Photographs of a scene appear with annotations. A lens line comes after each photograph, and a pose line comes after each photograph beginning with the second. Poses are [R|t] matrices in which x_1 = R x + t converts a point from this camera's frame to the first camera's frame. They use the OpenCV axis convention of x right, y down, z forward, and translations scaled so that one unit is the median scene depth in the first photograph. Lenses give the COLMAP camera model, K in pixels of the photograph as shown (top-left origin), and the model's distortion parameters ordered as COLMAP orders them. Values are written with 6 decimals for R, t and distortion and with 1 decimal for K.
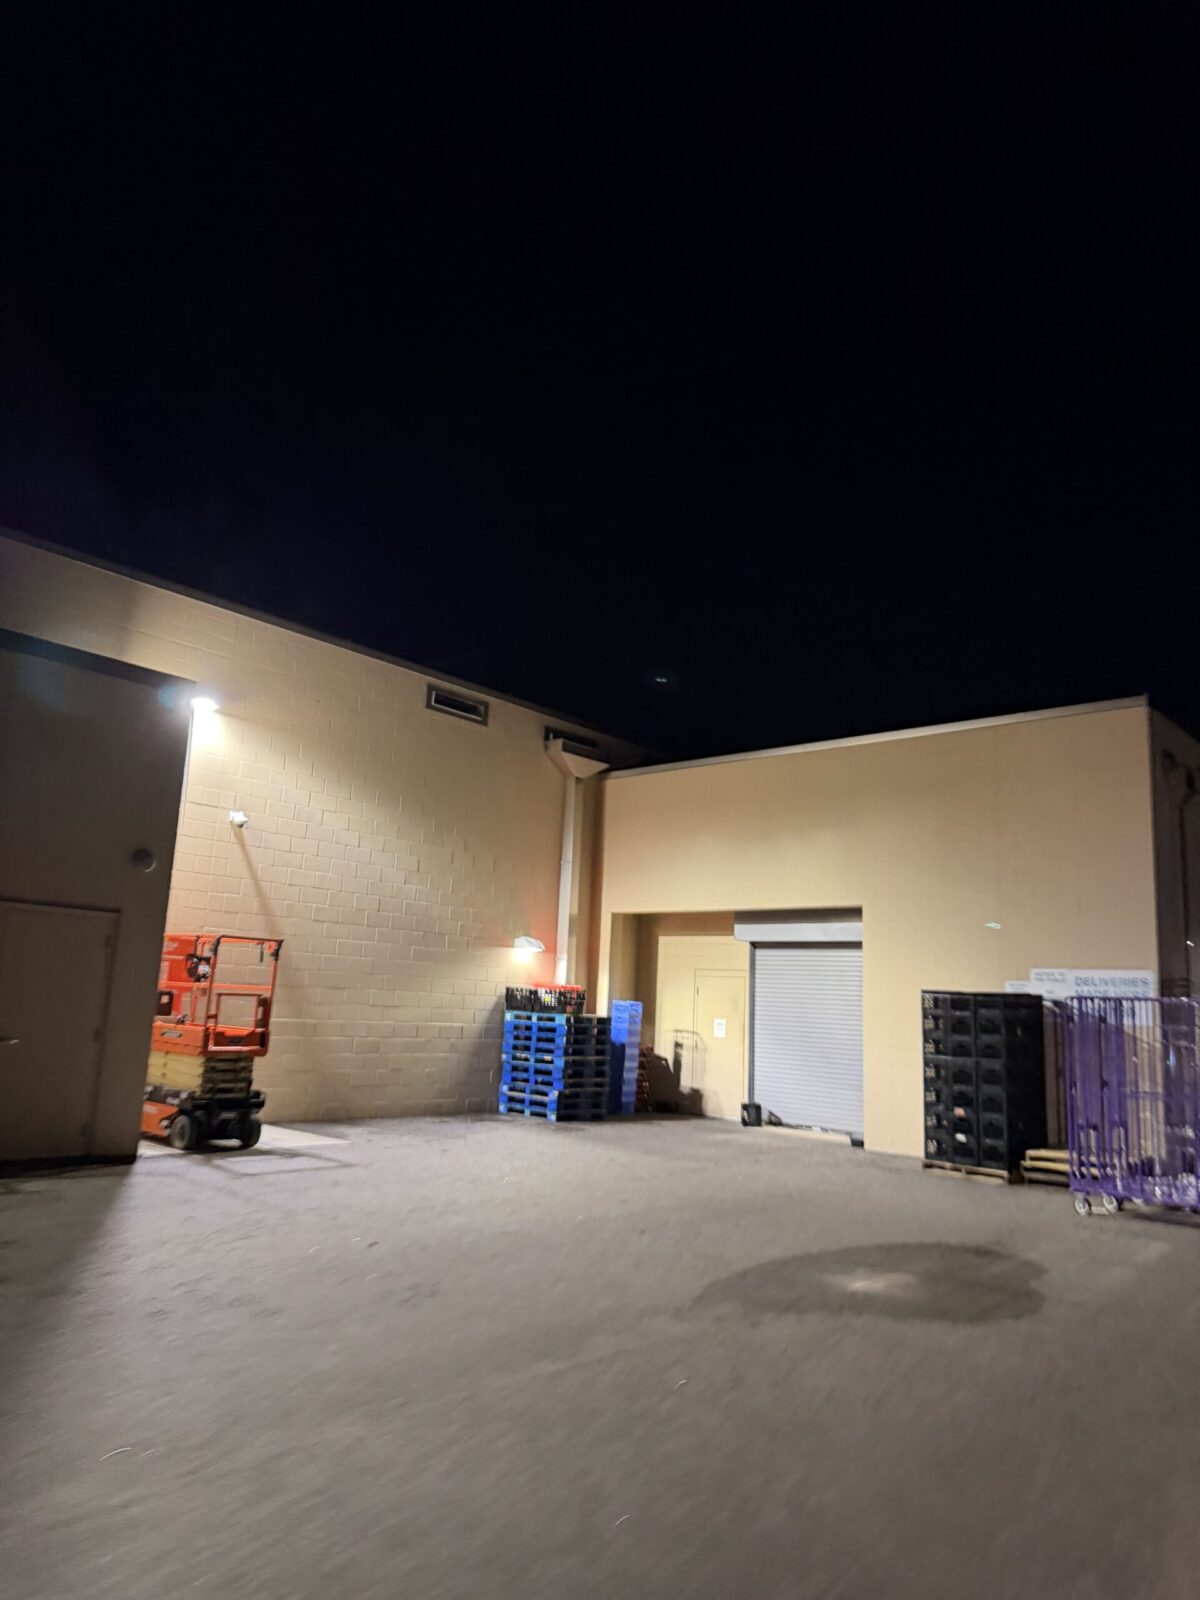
lens RADIAL K [[1125.2, 0, 600.0], [0, 1125.2, 800.0], [0, 0, 1]] dist [0.175742, -0.367497]
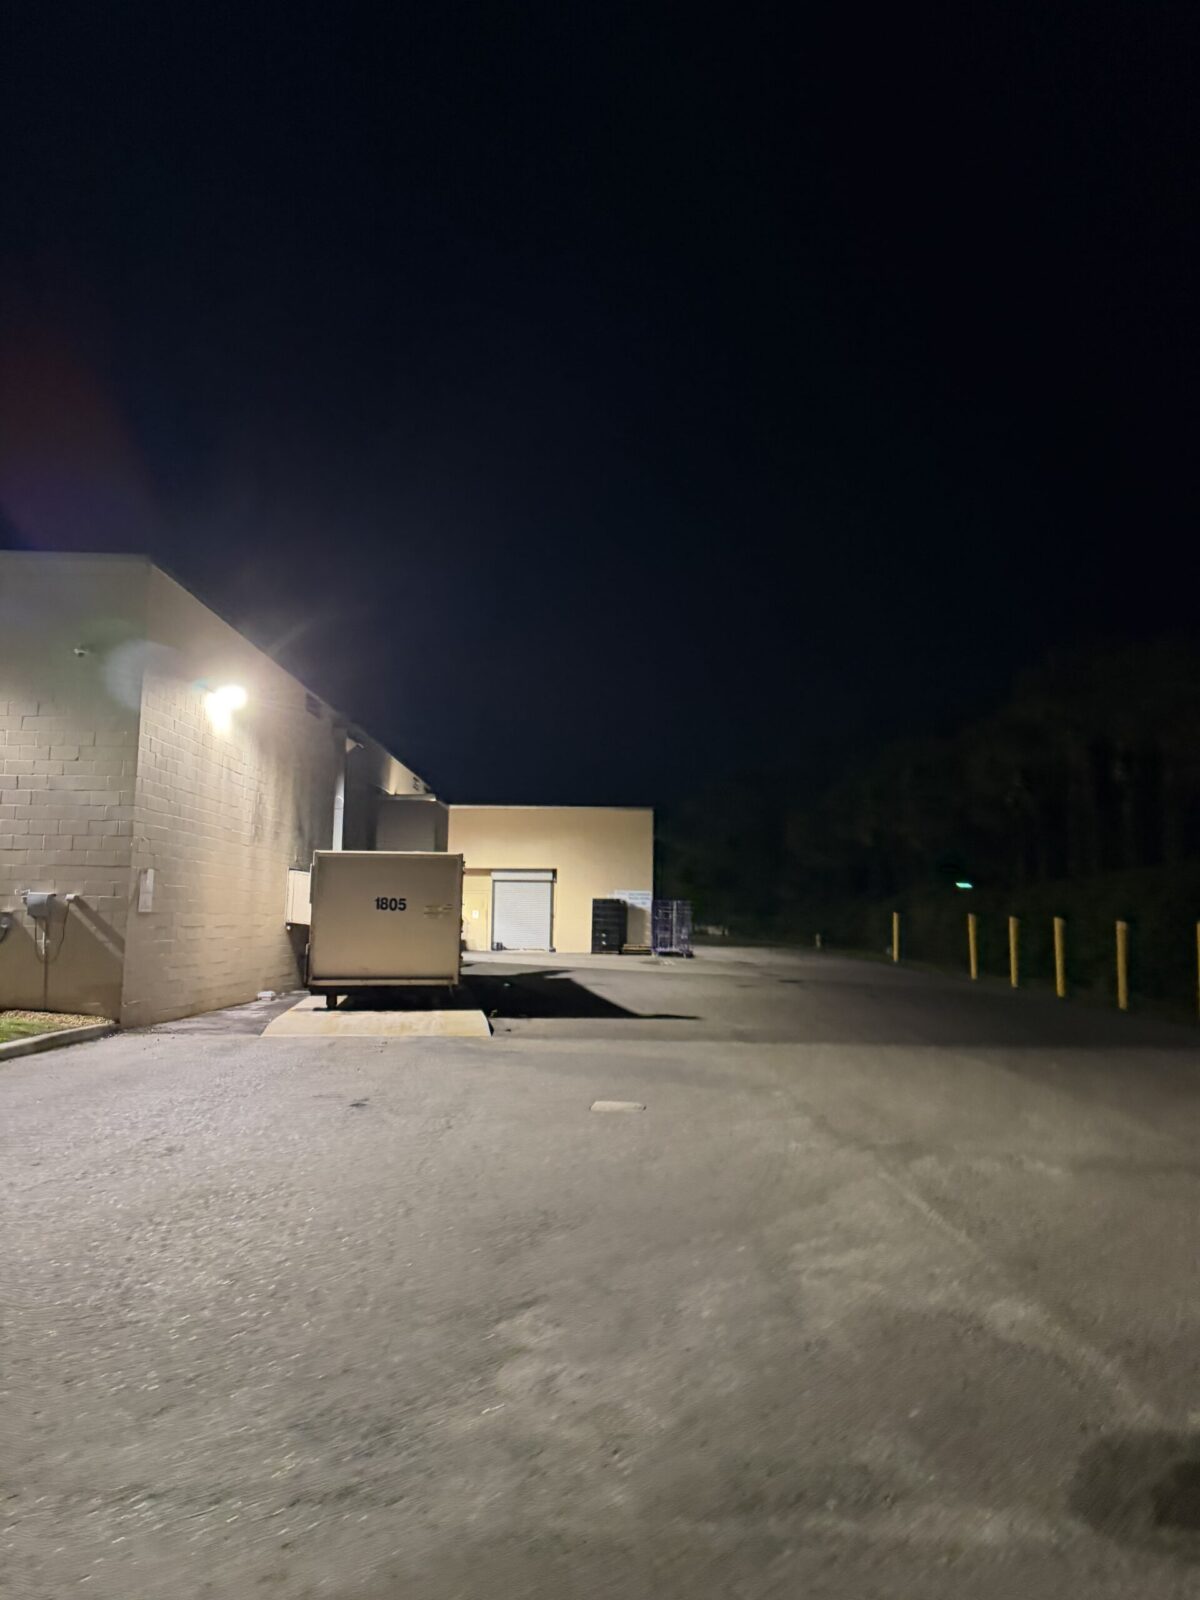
lens RADIAL K [[1125.2, 0, 600.0], [0, 1125.2, 800.0], [0, 0, 1]] dist [0.175742, -0.367497]
pose [[0.751635, 0.025693, 0.659079, -1.375495], [-0.096555, 0.992762, 0.071414, -0.256401], [-0.652474, -0.117315, 0.748676, -1.022514]]
